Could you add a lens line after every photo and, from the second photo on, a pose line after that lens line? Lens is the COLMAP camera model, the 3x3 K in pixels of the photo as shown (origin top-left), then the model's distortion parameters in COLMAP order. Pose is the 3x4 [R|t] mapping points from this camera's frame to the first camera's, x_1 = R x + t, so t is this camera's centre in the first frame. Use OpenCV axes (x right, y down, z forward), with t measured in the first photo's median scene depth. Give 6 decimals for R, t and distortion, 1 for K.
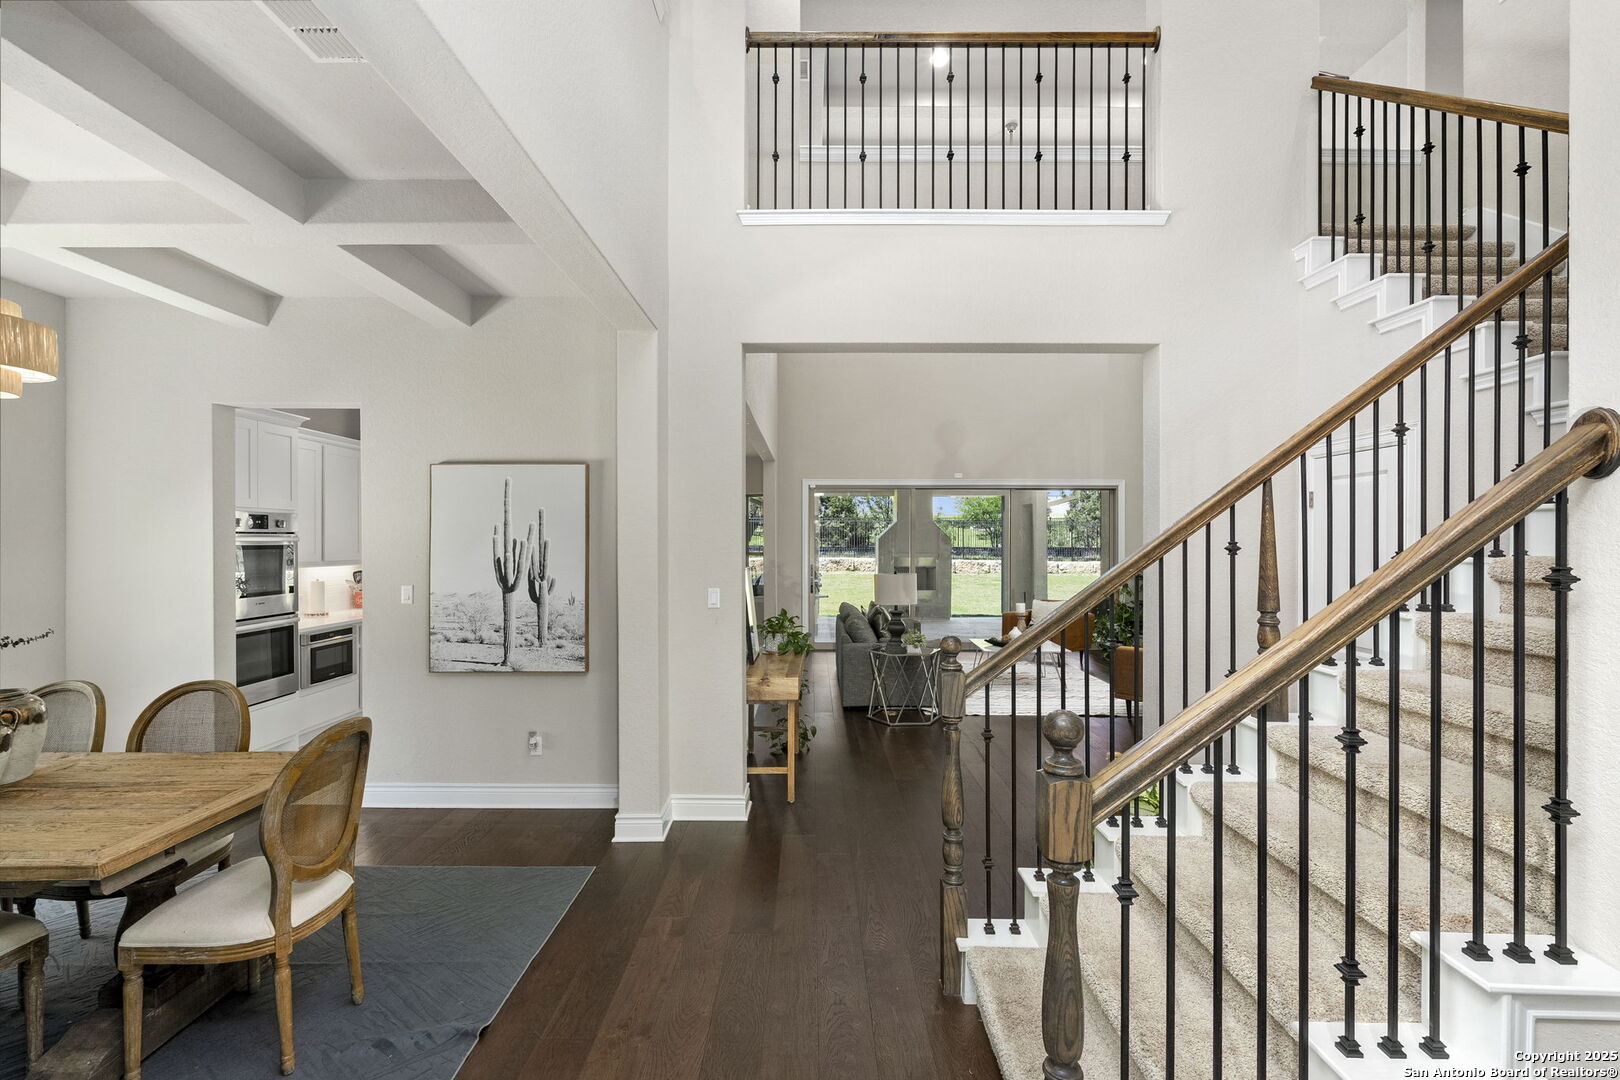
lens RADIAL K [[720.2, 0, 810.3], [0, 720.2, 535.7], [0, 0, 1]] dist [0.000414, 0.000033]
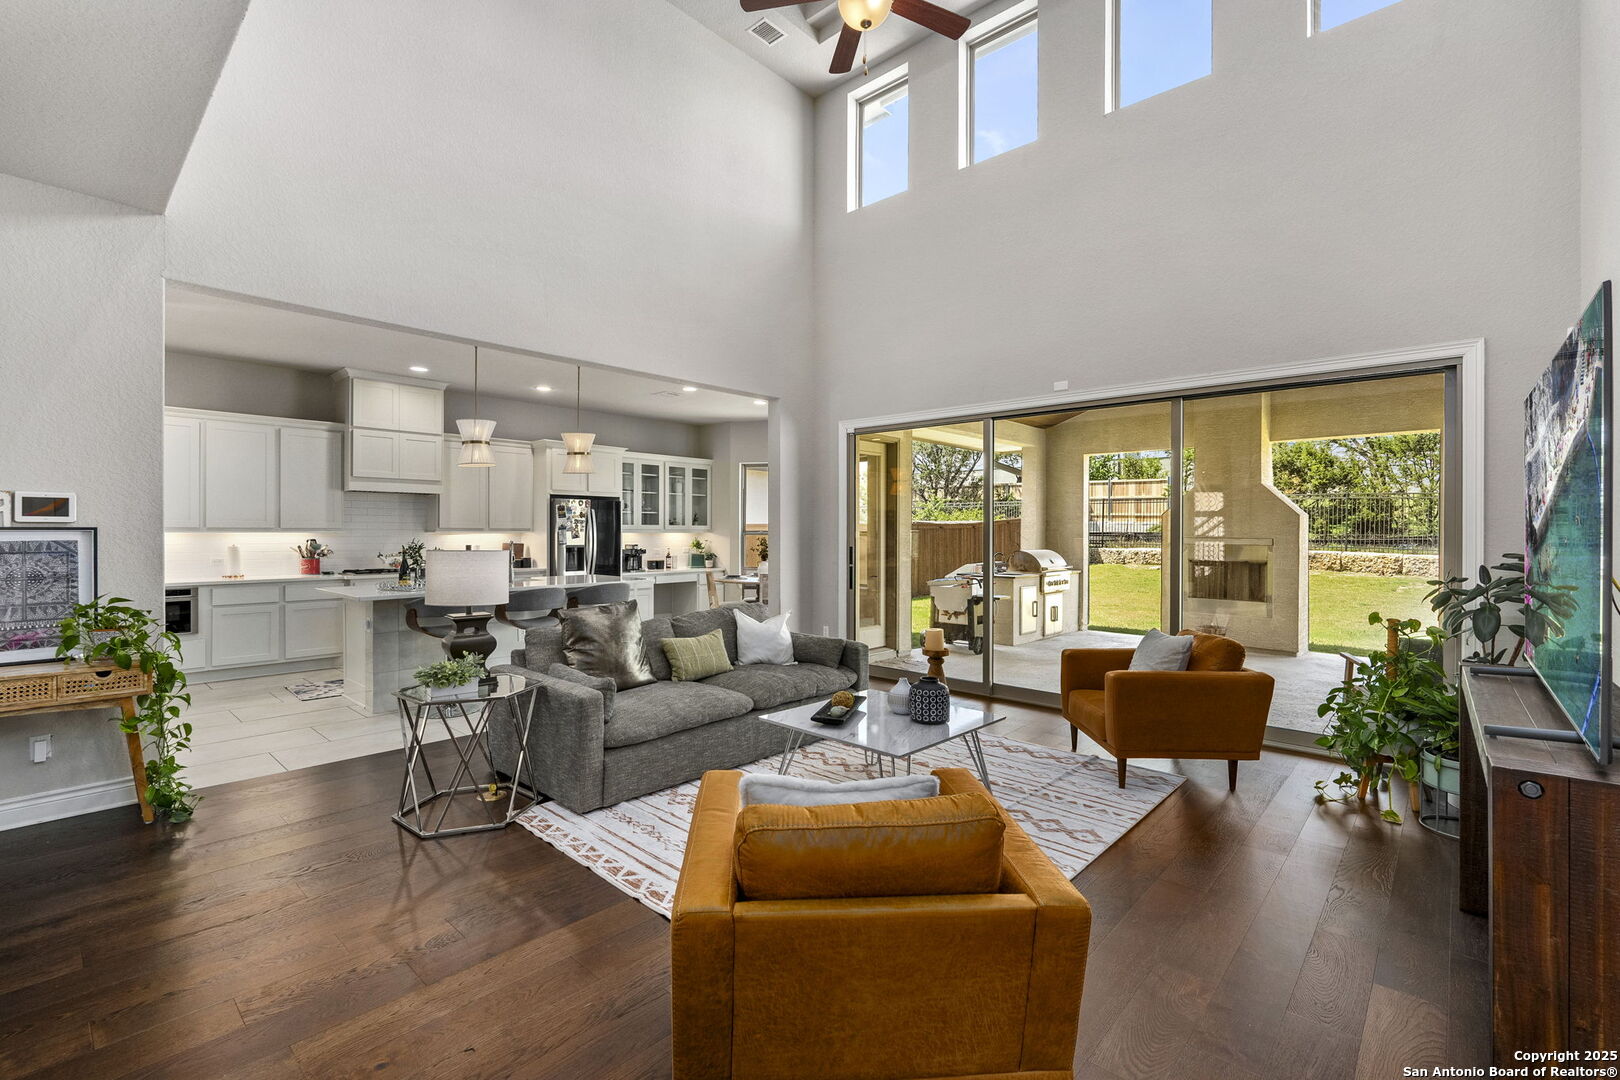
lens RADIAL K [[720.2, 0, 810.3], [0, 720.2, 535.7], [0, 0, 1]] dist [0.000414, 0.000033]
pose [[0.741669, 0.000960, -0.670765, 0.740210], [0.000847, 0.999997, 0.002368, 0.047914], [0.670765, -0.002325, 0.741666, 0.829300]]
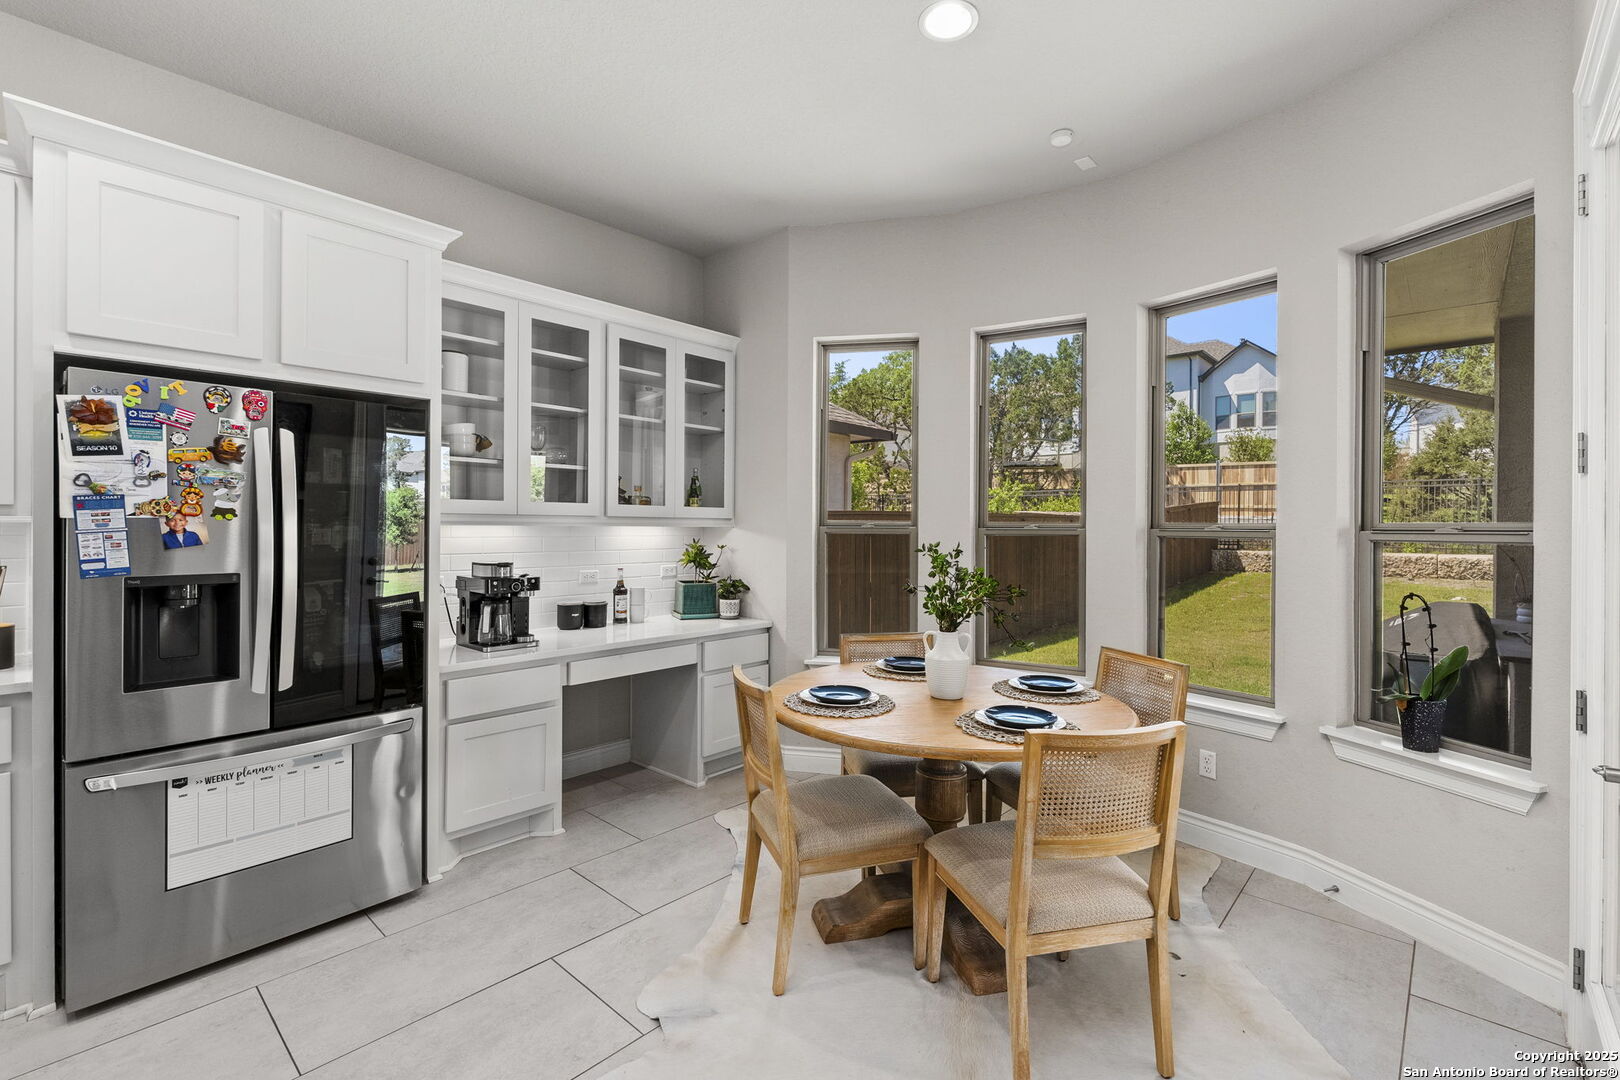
lens RADIAL K [[720.2, 0, 810.3], [0, 720.2, 535.7], [0, 0, 1]] dist [0.000414, 0.000033]
pose [[0.745615, 0.004654, -0.666361, -0.155285], [-0.000249, 0.999977, 0.006705, 0.048726], [0.666377, -0.004834, 0.745599, 1.546758]]
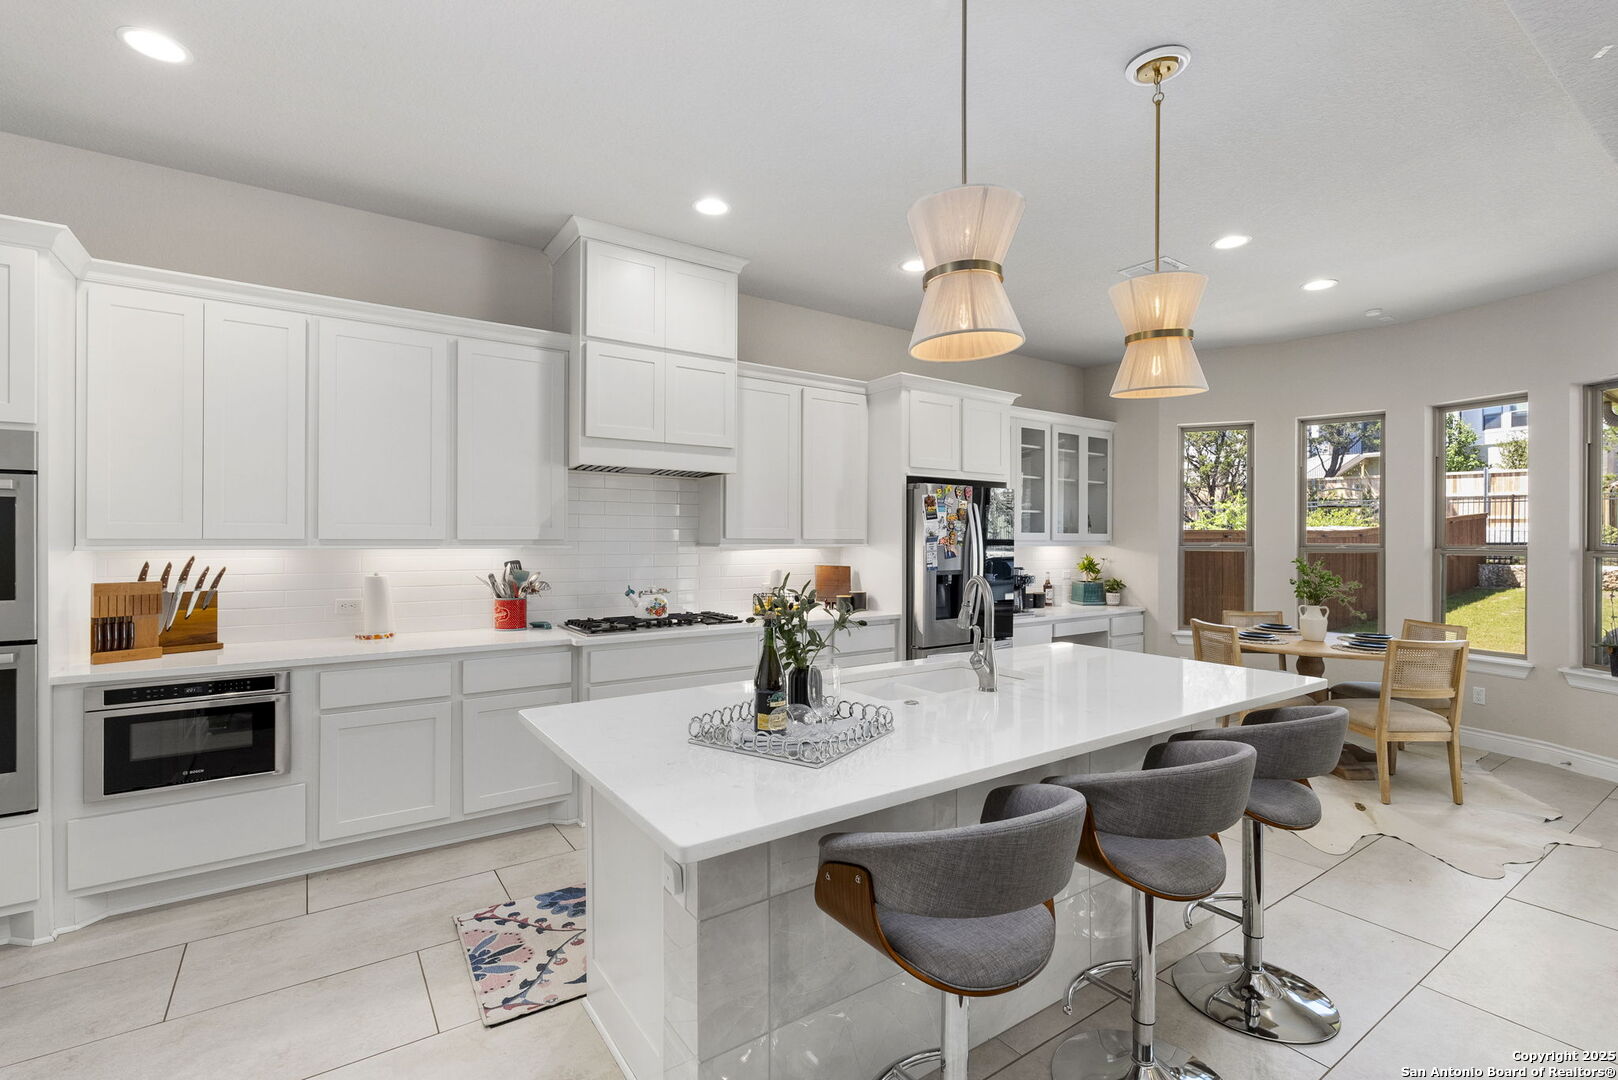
lens RADIAL K [[731.9, 0, 809.8], [0, 731.9, 545.4], [0, 0, 1]] dist [-0.004153, 0.000027]
pose [[0.571919, 0.002598, -0.820306, -0.040366], [0.000380, 0.999994, 0.003431, 0.039994], [0.820310, -0.002274, 0.571915, 1.017035]]
